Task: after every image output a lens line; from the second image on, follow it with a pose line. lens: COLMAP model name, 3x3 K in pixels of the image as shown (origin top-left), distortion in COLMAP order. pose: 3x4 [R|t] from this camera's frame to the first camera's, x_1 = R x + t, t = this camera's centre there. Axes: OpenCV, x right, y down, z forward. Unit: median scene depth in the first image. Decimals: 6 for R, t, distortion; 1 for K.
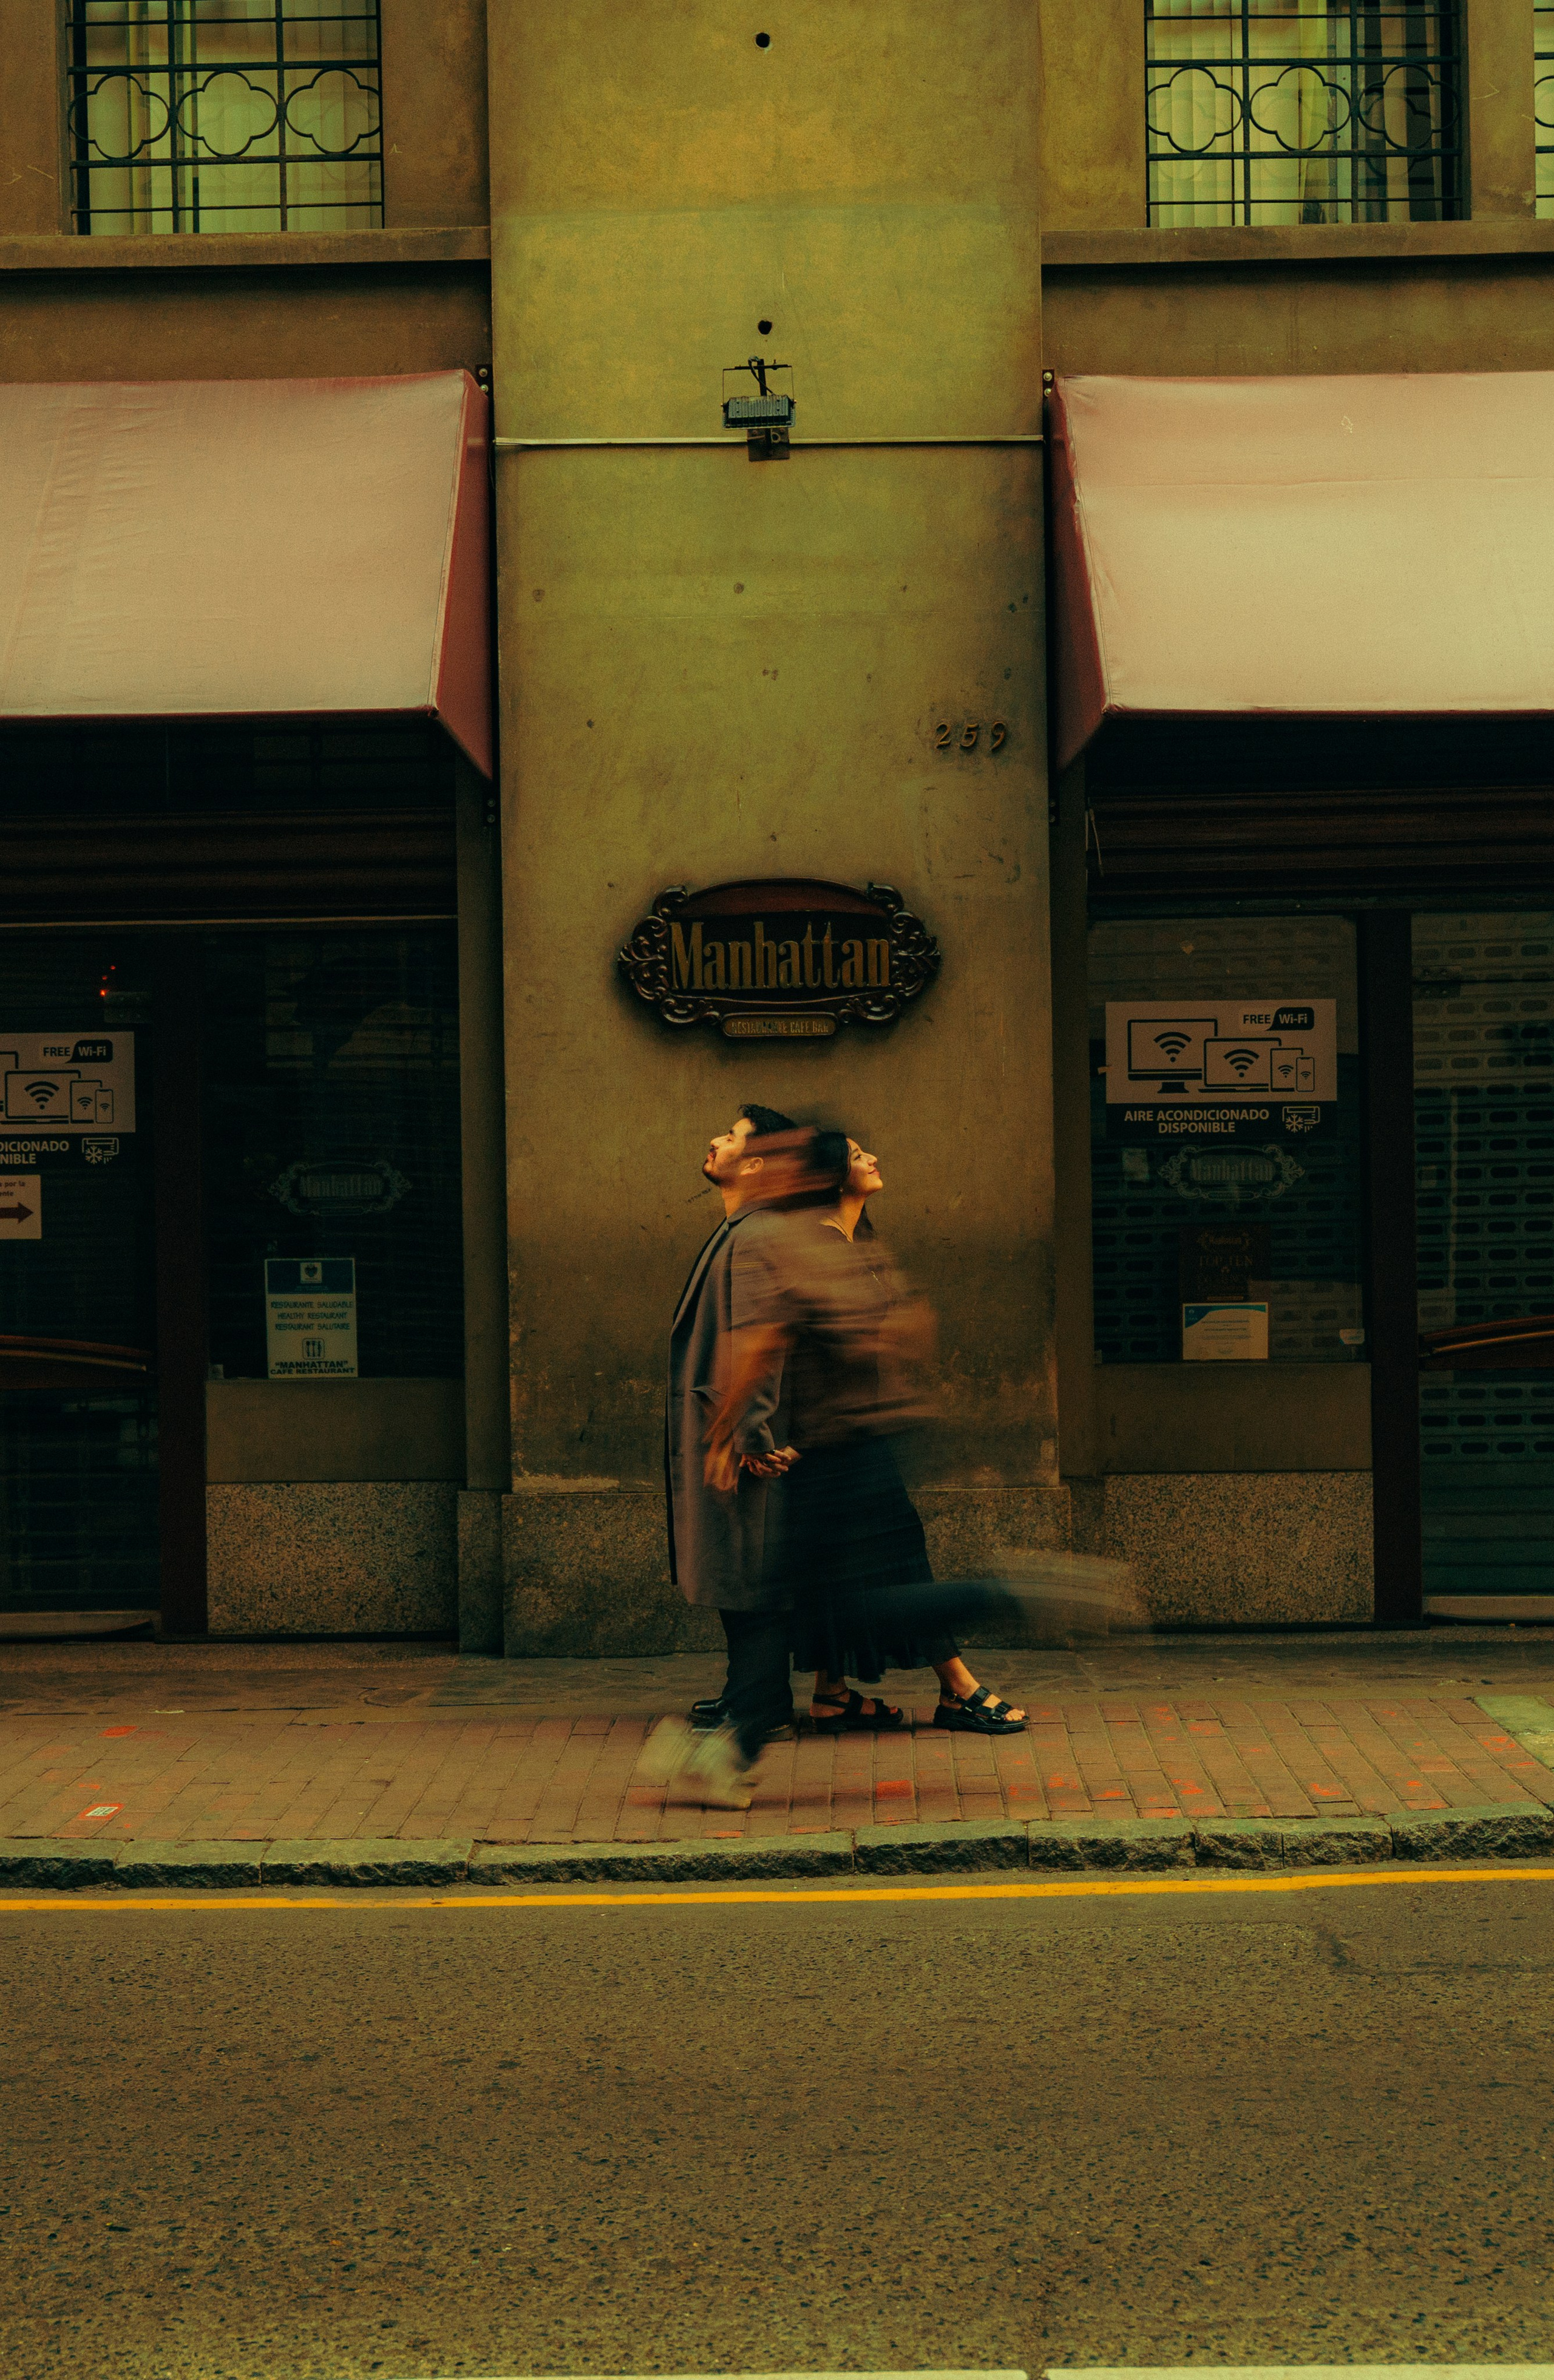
lens RADIAL K [[2932.2, 0, 777.0], [0, 2932.2, 1194.7], [0, 0, 1]] dist [0.034563, 0.000000]
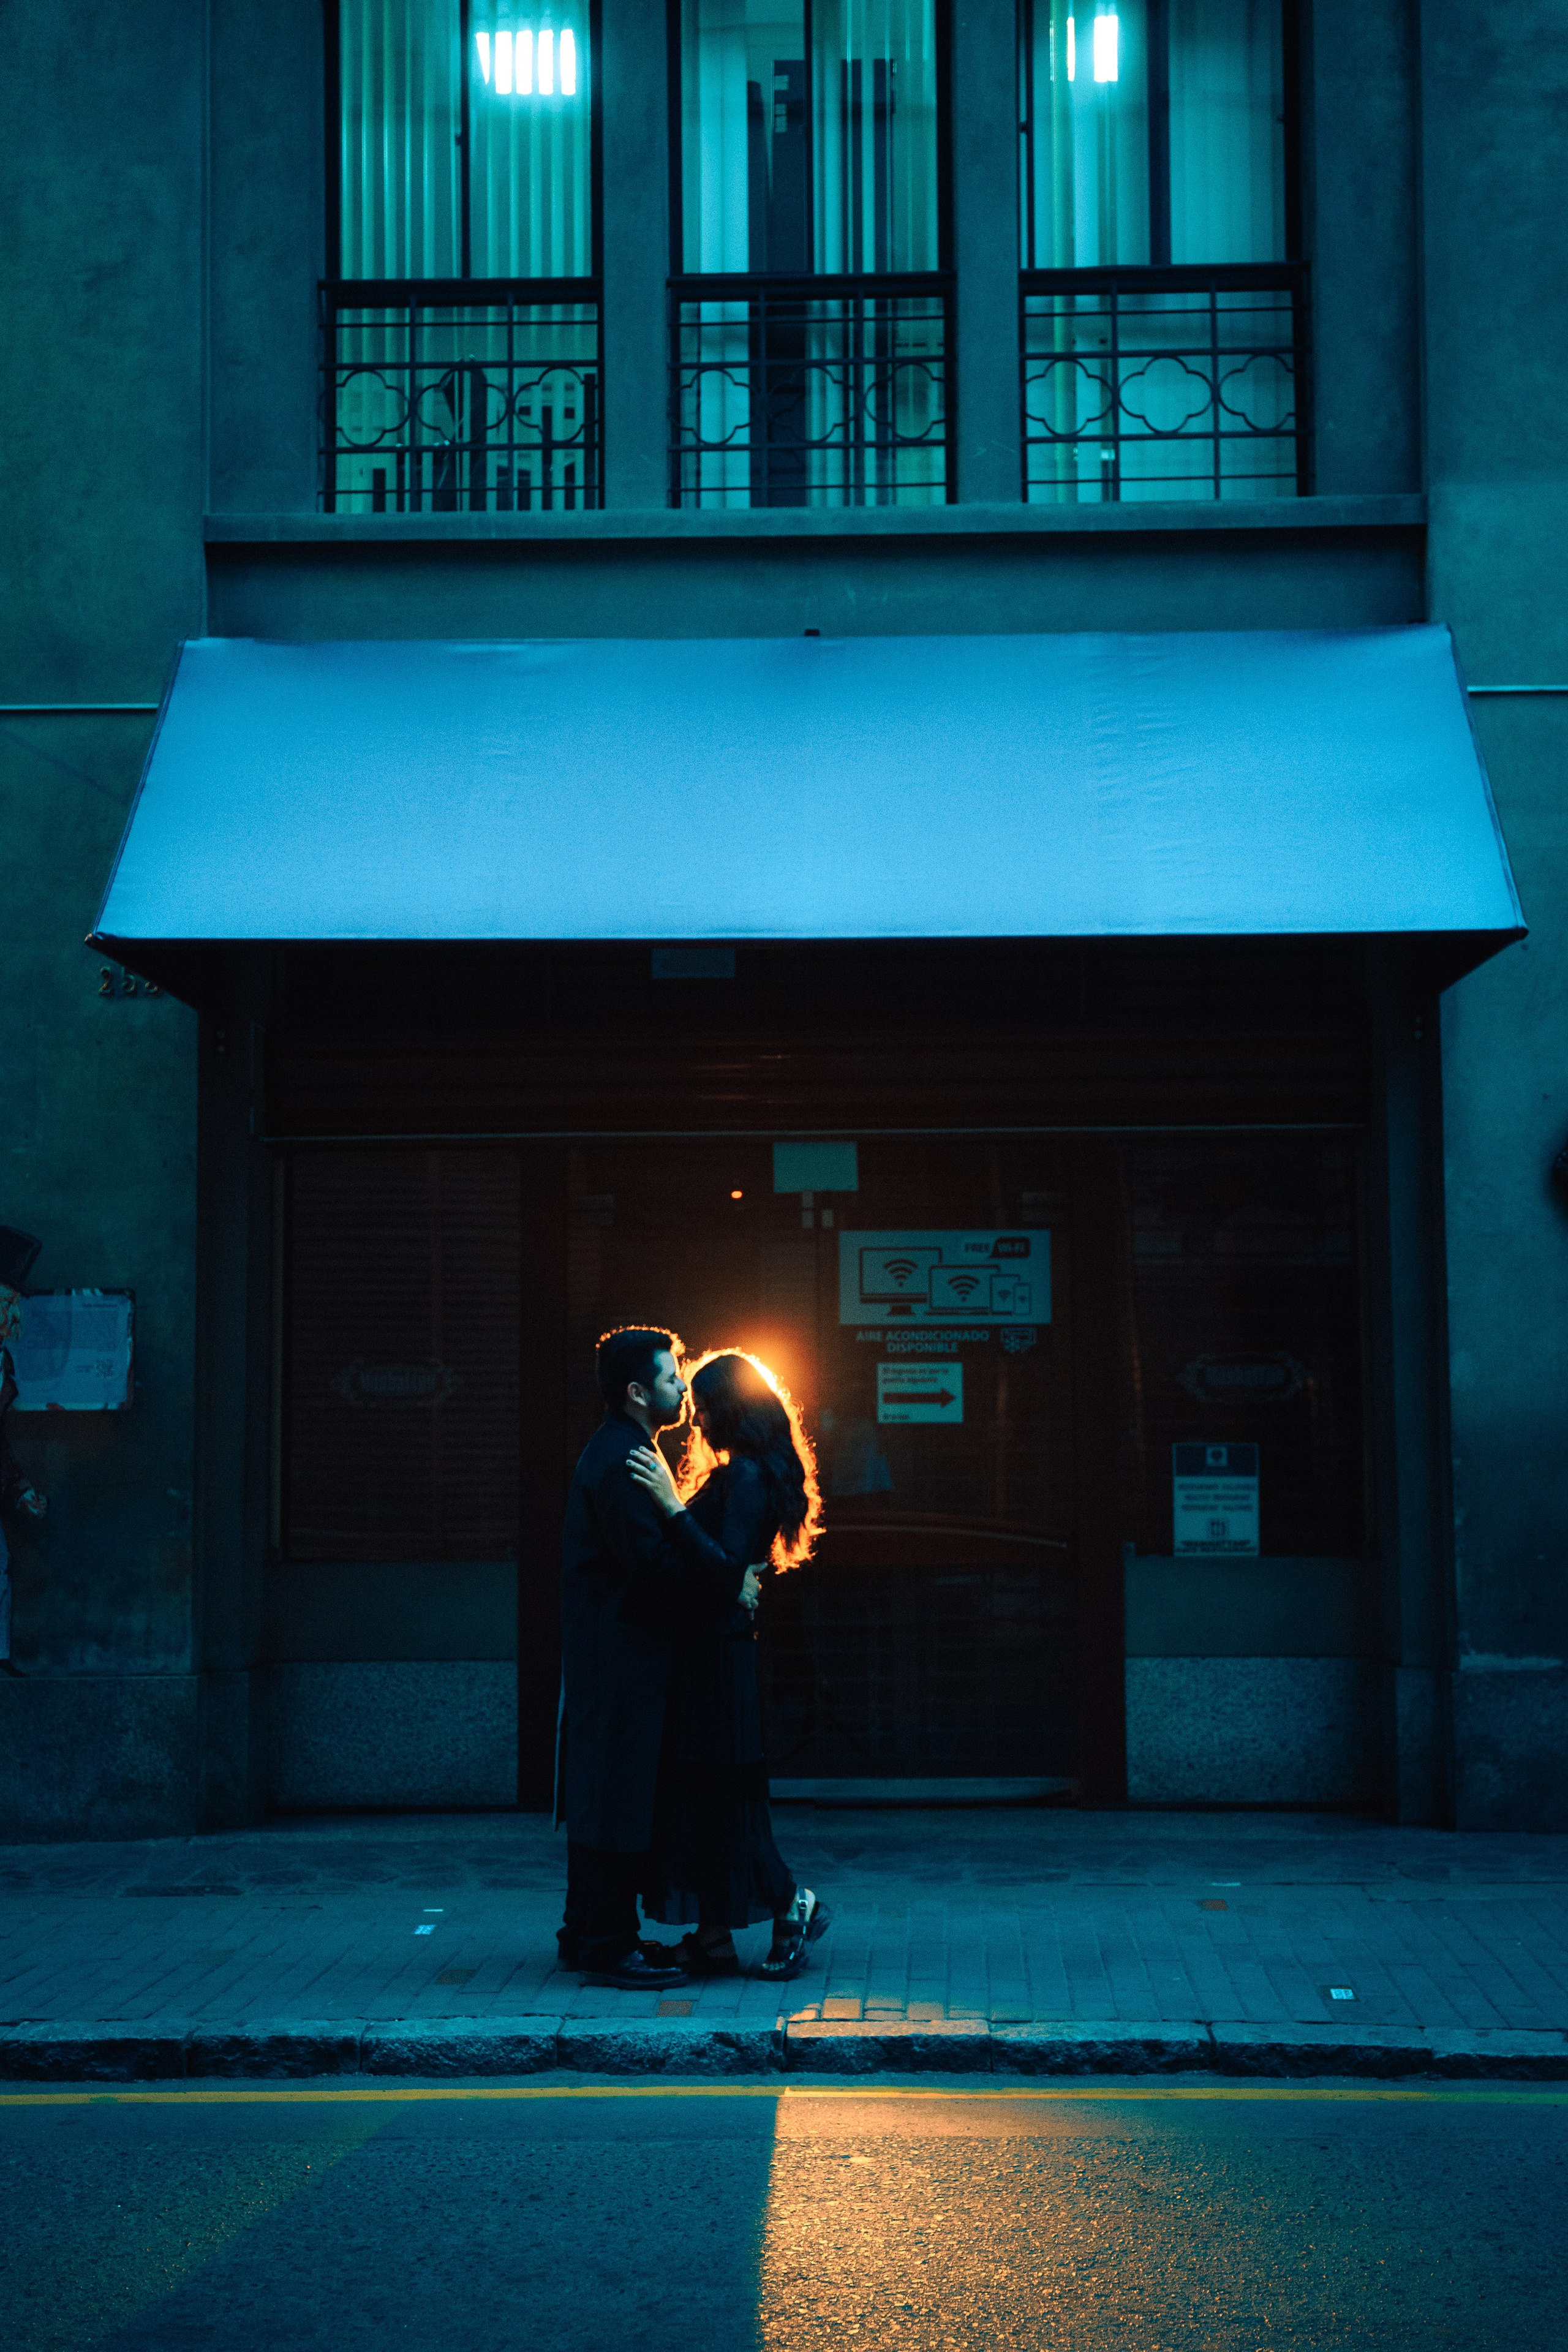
lens RADIAL K [[2615.9, 0, 784.3], [0, 2615.9, 1174.0], [0, 0, 1]] dist [0.053320, 0.000000]
pose [[0.999980, 0.006251, 0.000845, -0.319326], [-0.006178, 0.997564, -0.069487, -0.008770], [-0.001277, 0.069481, 0.997582, 0.044610]]
